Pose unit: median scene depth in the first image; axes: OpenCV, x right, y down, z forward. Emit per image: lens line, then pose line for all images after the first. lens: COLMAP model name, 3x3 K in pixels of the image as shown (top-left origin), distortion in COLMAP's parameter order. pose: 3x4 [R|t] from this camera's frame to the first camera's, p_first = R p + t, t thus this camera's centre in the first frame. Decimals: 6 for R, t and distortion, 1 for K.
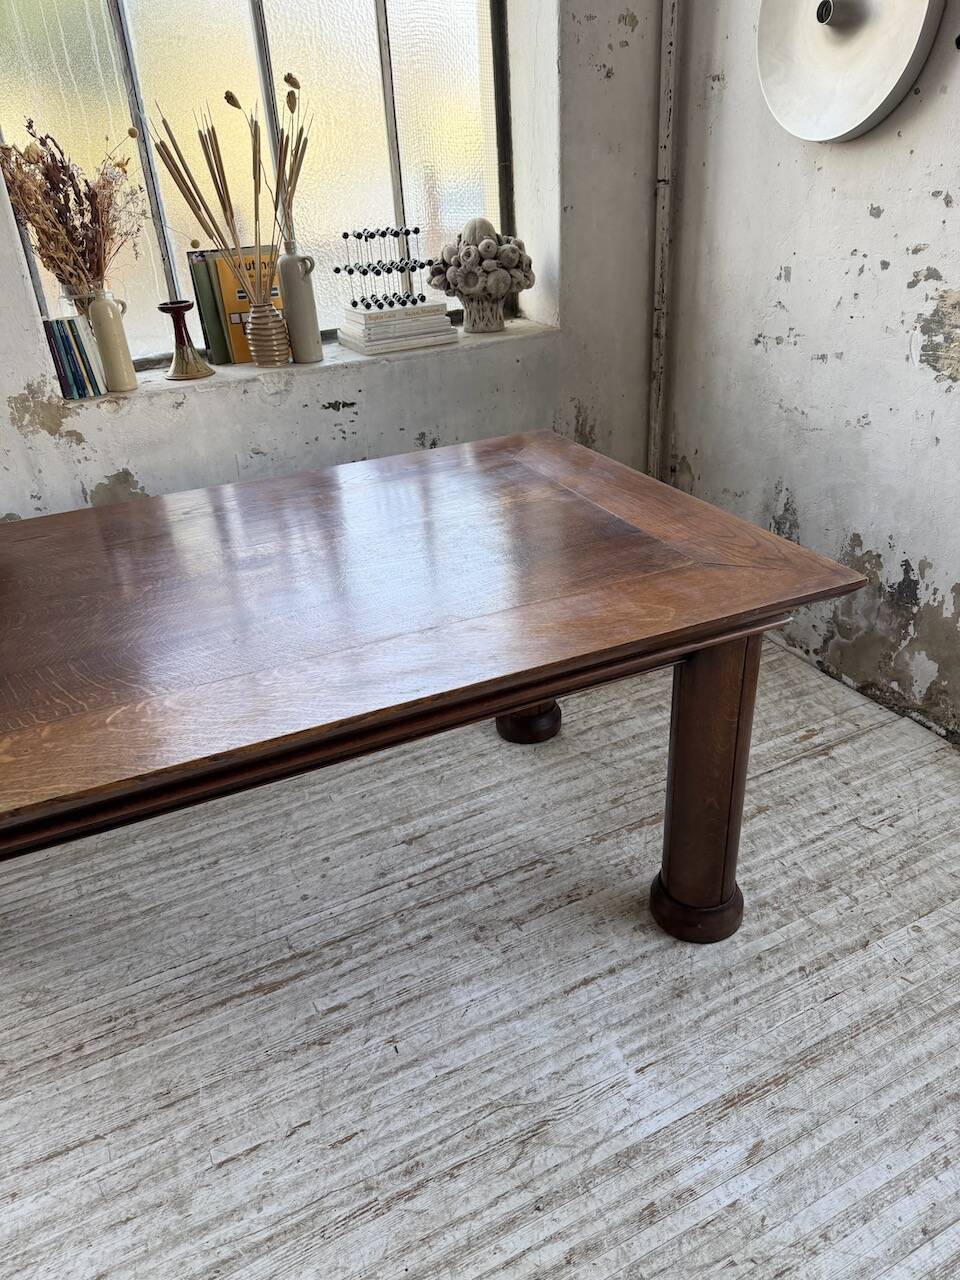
lens RADIAL K [[908.7, 0, 483.6], [0, 908.7, 643.4], [0, 0, 1]] dist [0.008704, -0.017467]
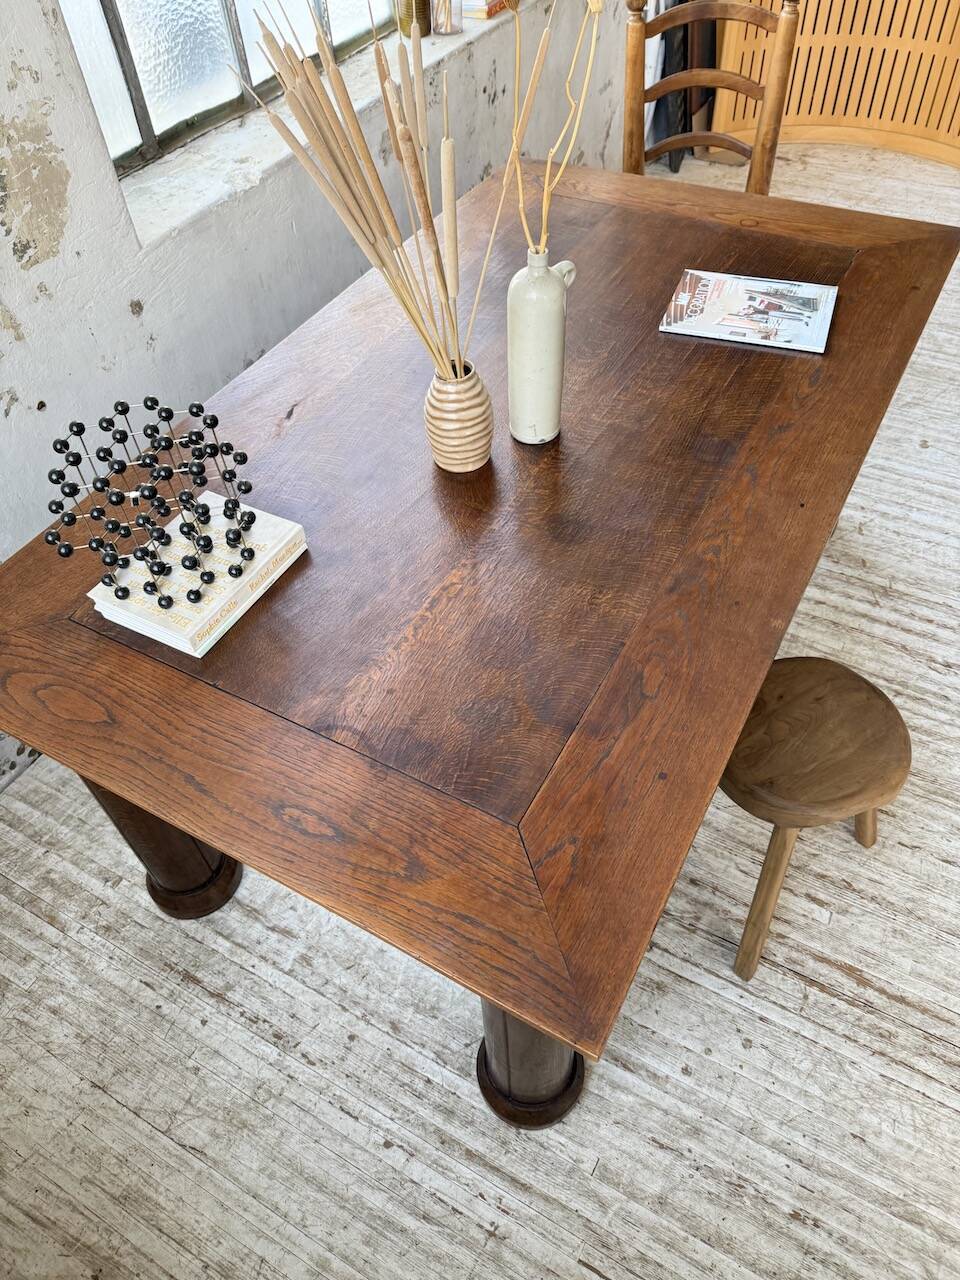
lens RADIAL K [[910.4, 0, 472.6], [0, 910.4, 629.4], [0, 0, 1]] dist [0.008233, -0.015437]
pose [[-0.558011, -0.554221, 0.617627, -0.337859], [0.466058, 0.406501, 0.785842, -0.588435], [-0.686596, 0.726358, 0.031467, 0.825334]]
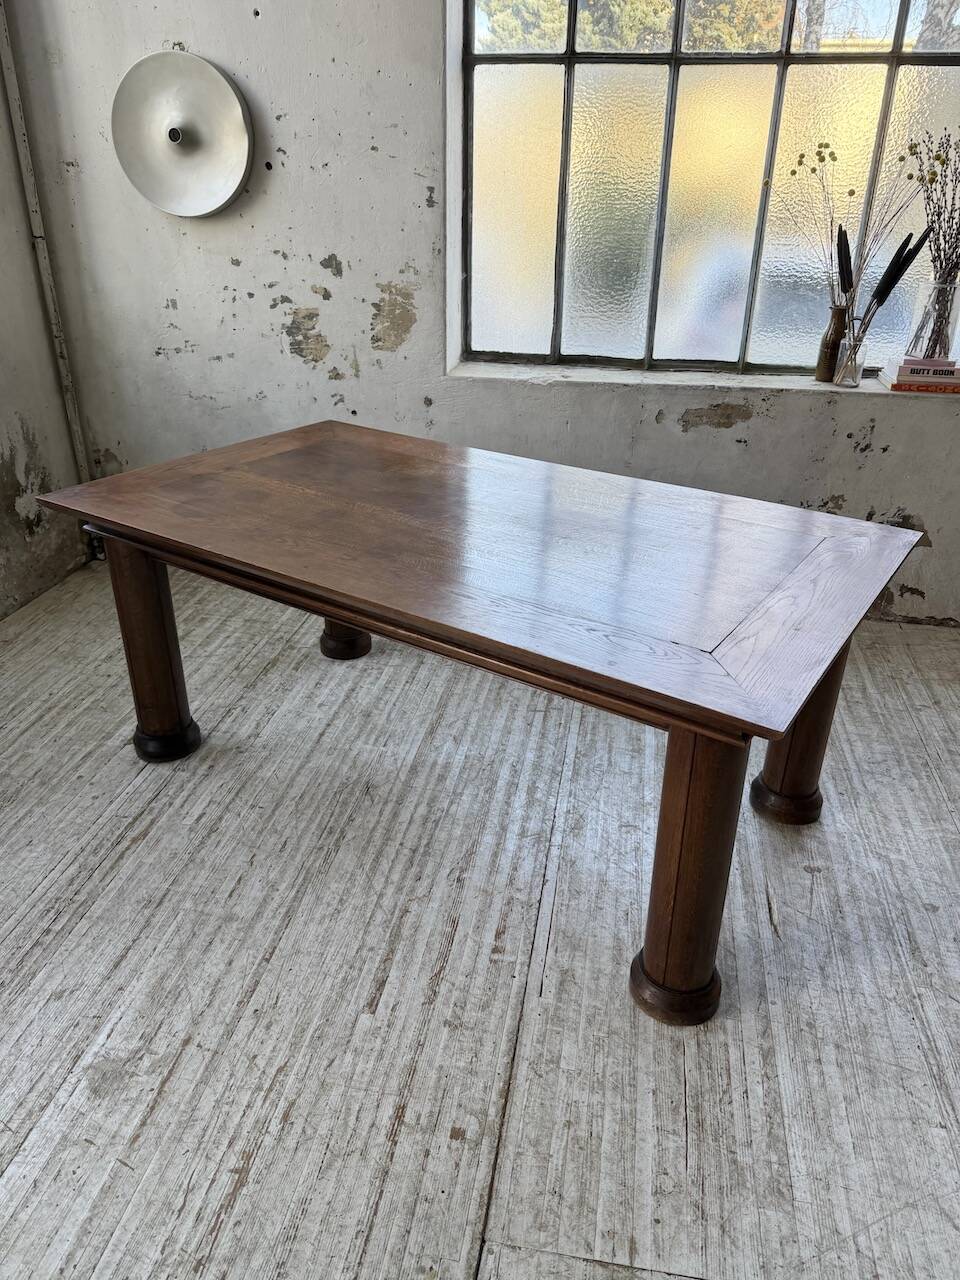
lens RADIAL K [[900.0, 0, 484.5], [0, 900.0, 639.8], [0, 0, 1]] dist [0.041483, -0.063806]
pose [[0.592468, -0.301490, 0.747051, -0.703188], [0.335555, 0.935412, 0.111387, 0.111773], [-0.732383, 0.184683, 0.655368, -0.233436]]
